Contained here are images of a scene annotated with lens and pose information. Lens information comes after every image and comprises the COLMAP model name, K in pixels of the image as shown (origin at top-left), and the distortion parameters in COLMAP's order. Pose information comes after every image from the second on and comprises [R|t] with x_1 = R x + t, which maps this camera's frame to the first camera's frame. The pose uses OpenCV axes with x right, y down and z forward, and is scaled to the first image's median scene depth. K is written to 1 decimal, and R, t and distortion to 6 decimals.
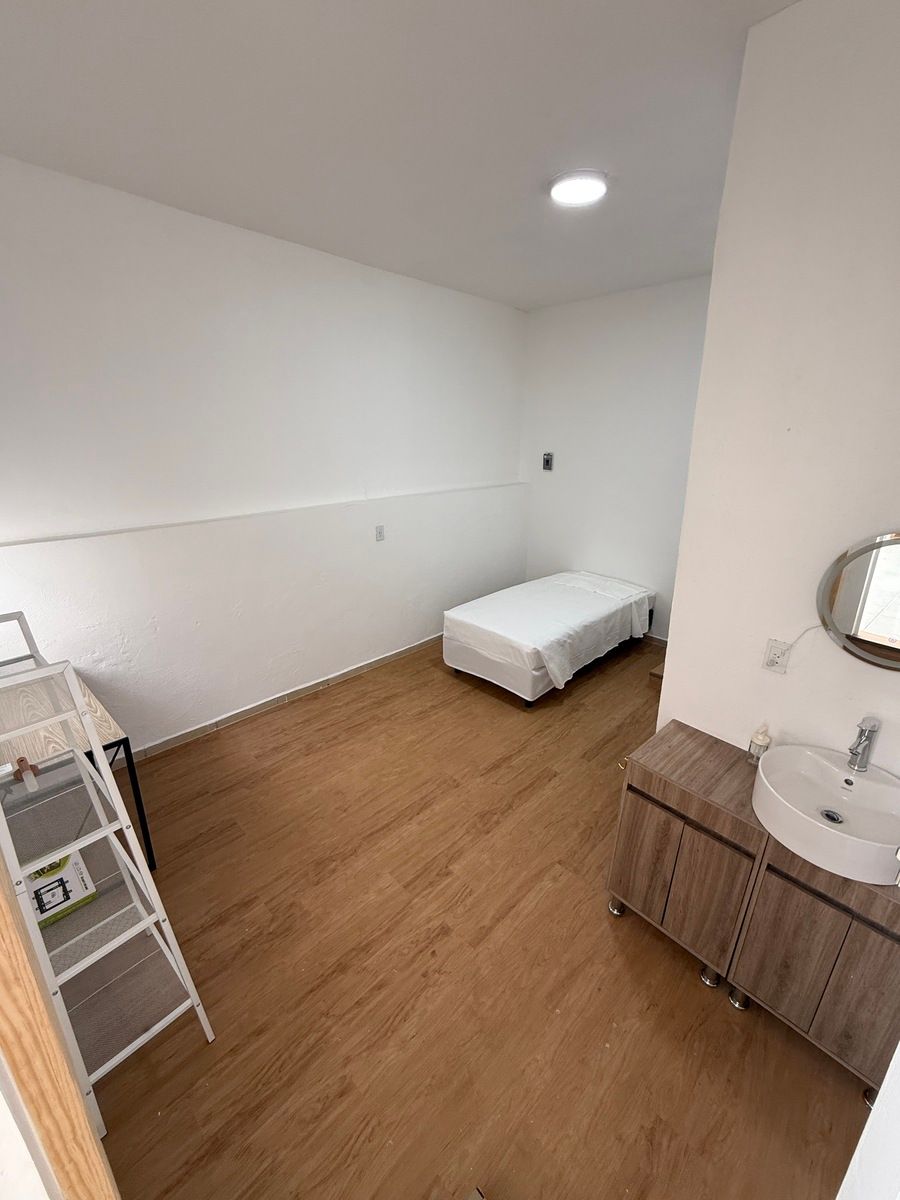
lens RADIAL K [[486.3, 0, 451.0], [0, 486.3, 607.1], [0, 0, 1]] dist [0.000414, -0.000337]
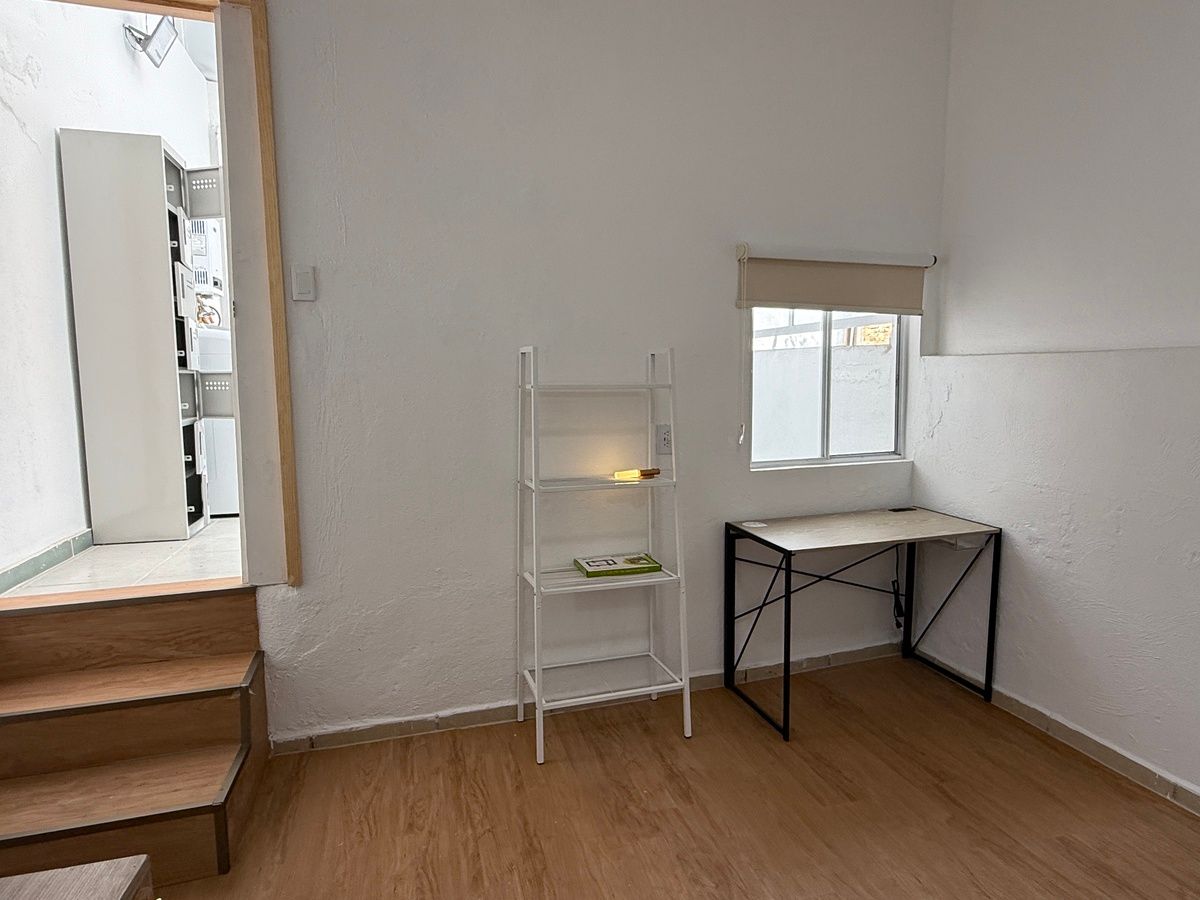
lens RADIAL K [[689.6, 0, 592.2], [0, 689.6, 454.3], [0, 0, 1]] dist [-0.004034, 0.003536]
pose [[-0.504936, 0.094389, -0.857980, 0.574031], [-0.284047, 0.920469, 0.268430, -0.118966], [0.815081, 0.379247, -0.437967, 1.328961]]
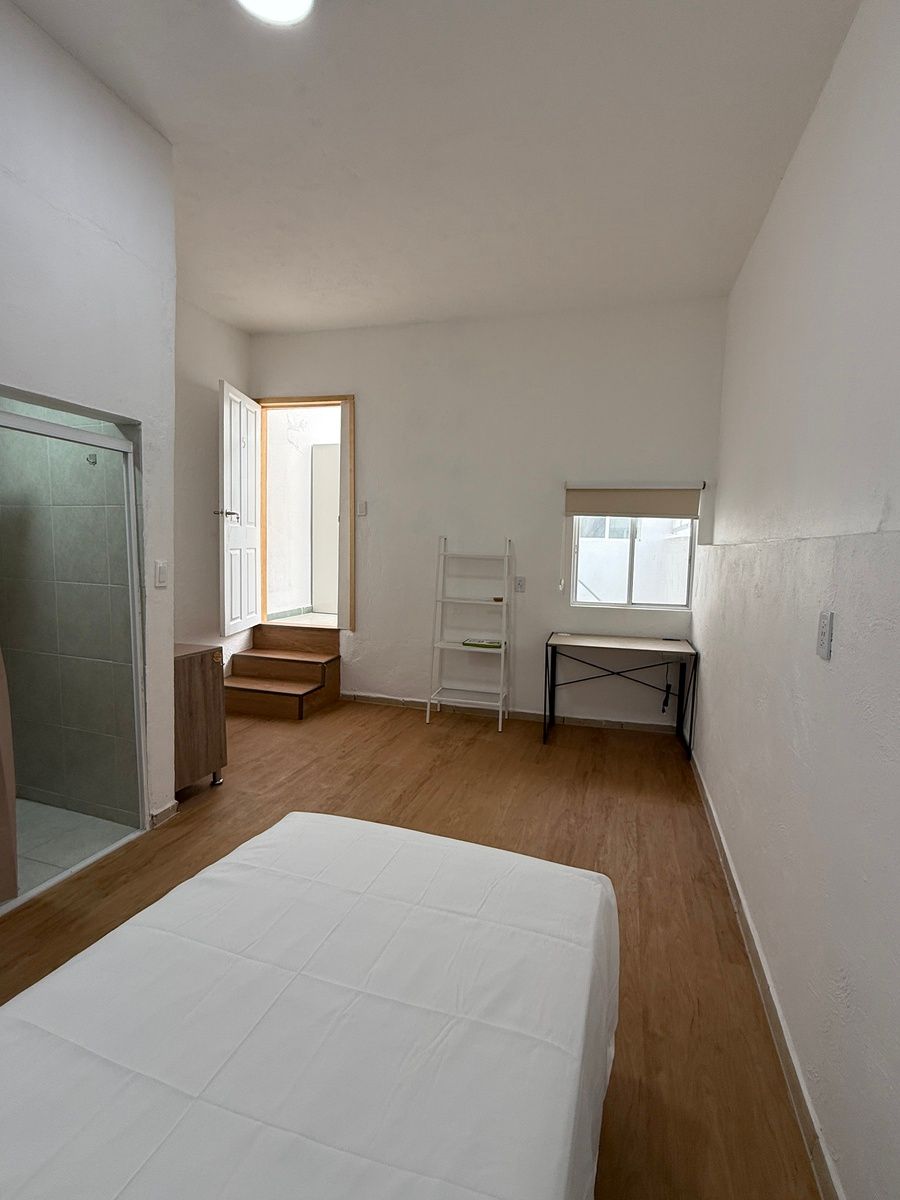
lens RADIAL K [[547.5, 0, 454.0], [0, 547.5, 600.3], [0, 0, 1]] dist [-0.002795, 0.000237]
pose [[-0.890363, 0.020559, -0.454786, 0.495378], [-0.179378, 0.902321, 0.391969, -0.590240], [0.418421, 0.430574, -0.799706, 2.562824]]
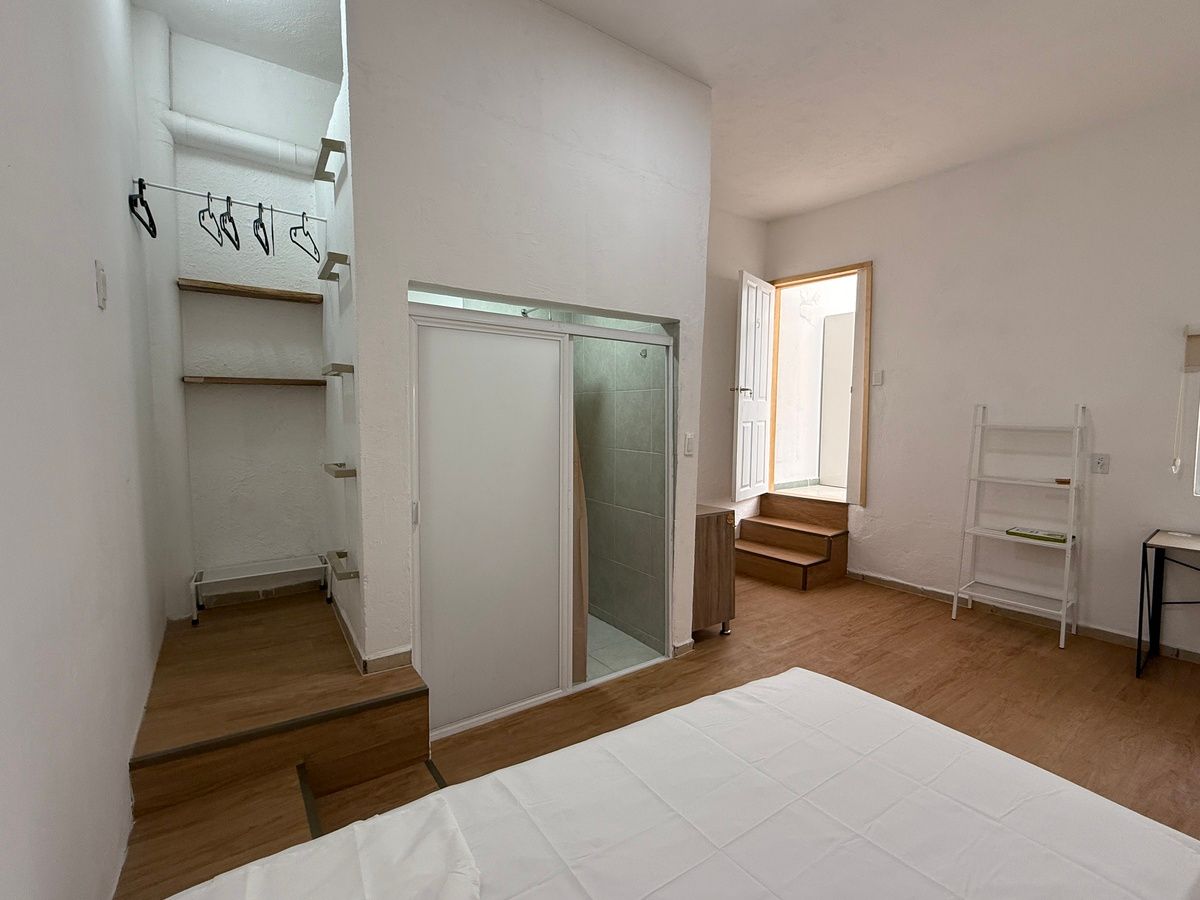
lens RADIAL K [[547.5, 0, 598.0], [0, 547.5, 451.8], [0, 0, 1]] dist [-0.002795, 0.000237]
pose [[-0.986315, -0.017618, 0.163925, 0.525058], [0.050424, 0.914396, 0.401668, -0.631210], [-0.156969, 0.404437, -0.900995, 2.657257]]
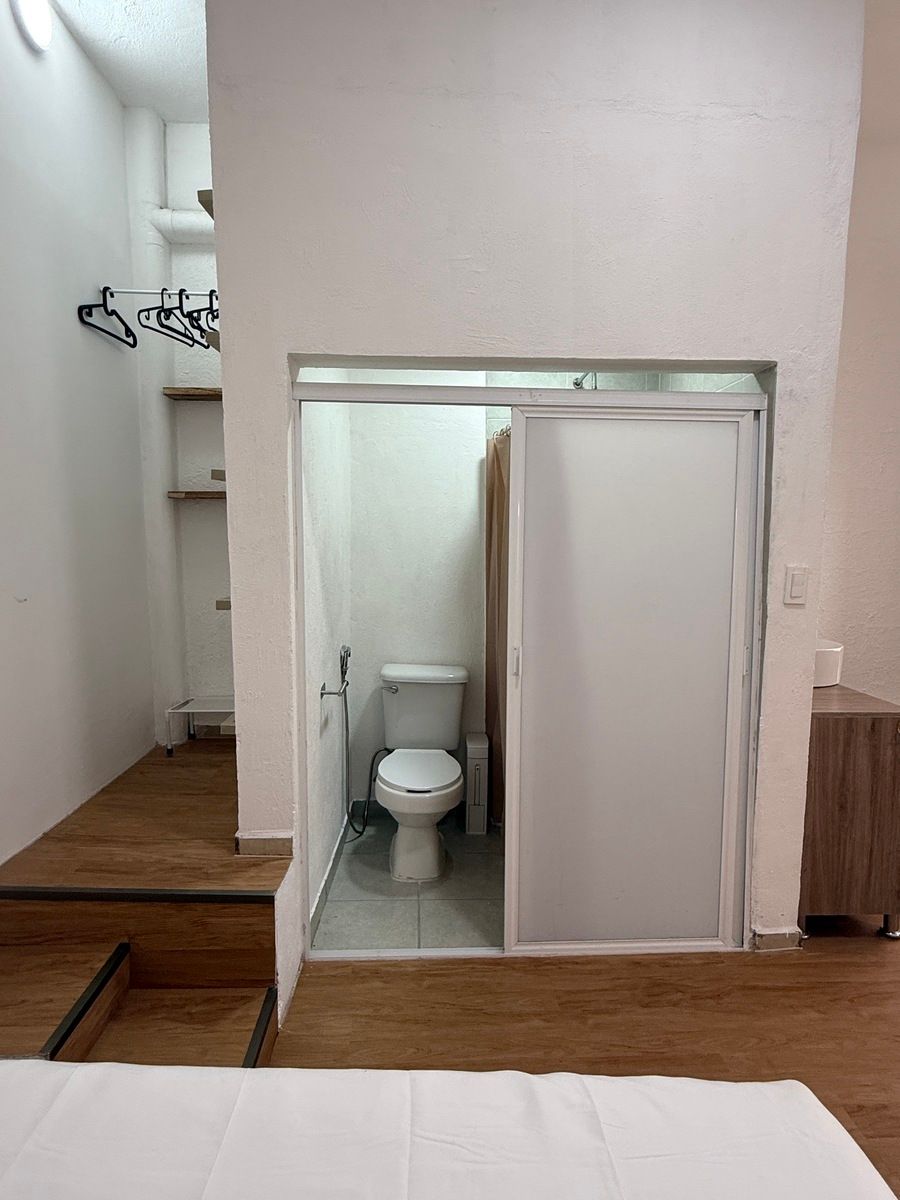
lens RADIAL K [[689.6, 0, 446.6], [0, 689.6, 595.2], [0, 0, 1]] dist [-0.004034, 0.003536]
pose [[-0.734194, -0.068258, 0.675500, 0.173894], [0.230265, 0.910931, 0.342320, -0.491625], [-0.638700, 0.406874, -0.653082, 2.256931]]
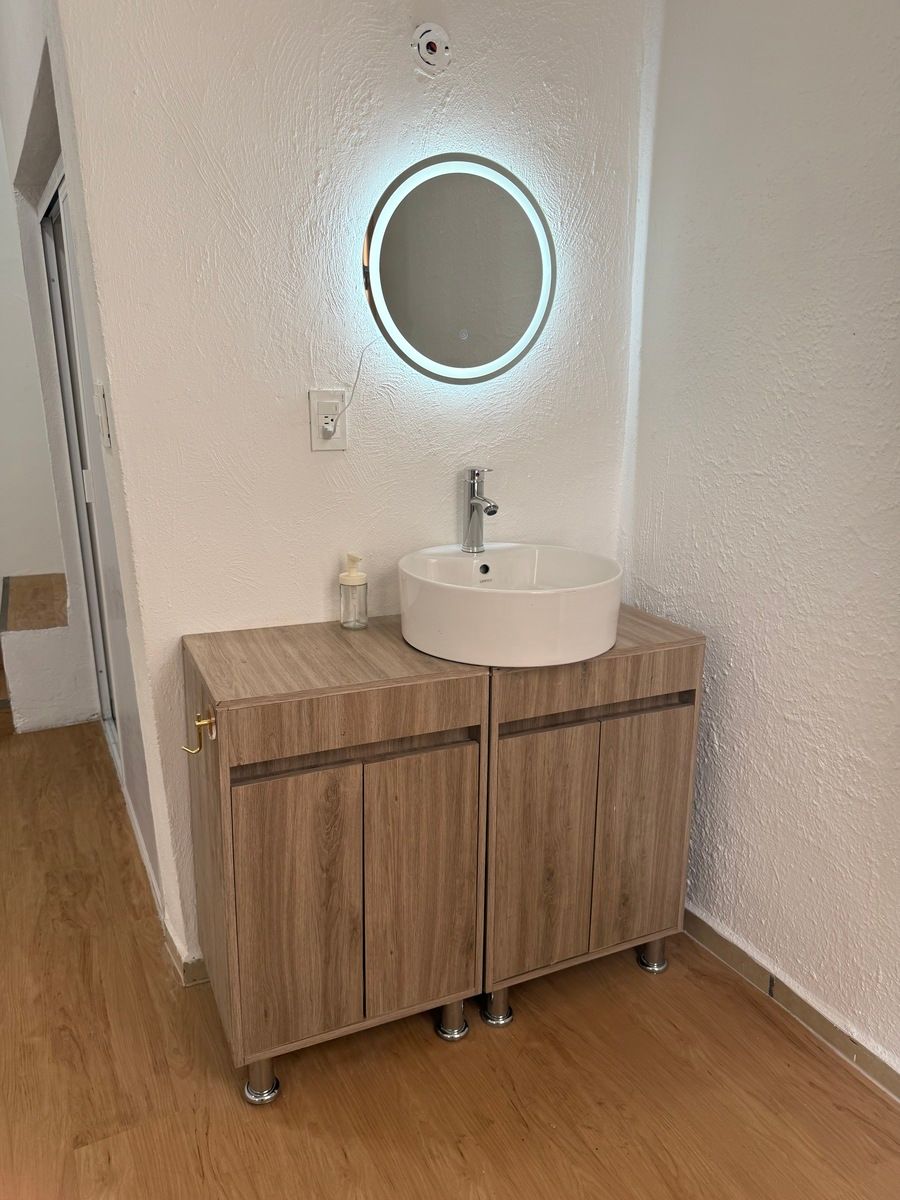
lens RADIAL K [[867.1, 0, 437.6], [0, 867.1, 587.5], [0, 0, 1]] dist [0.002616, -0.010123]
pose [[0.320875, -0.232561, 0.918126, -0.233244], [0.323240, 0.938072, 0.124645, 0.186132], [-0.890256, 0.256780, 0.376177, 0.532708]]
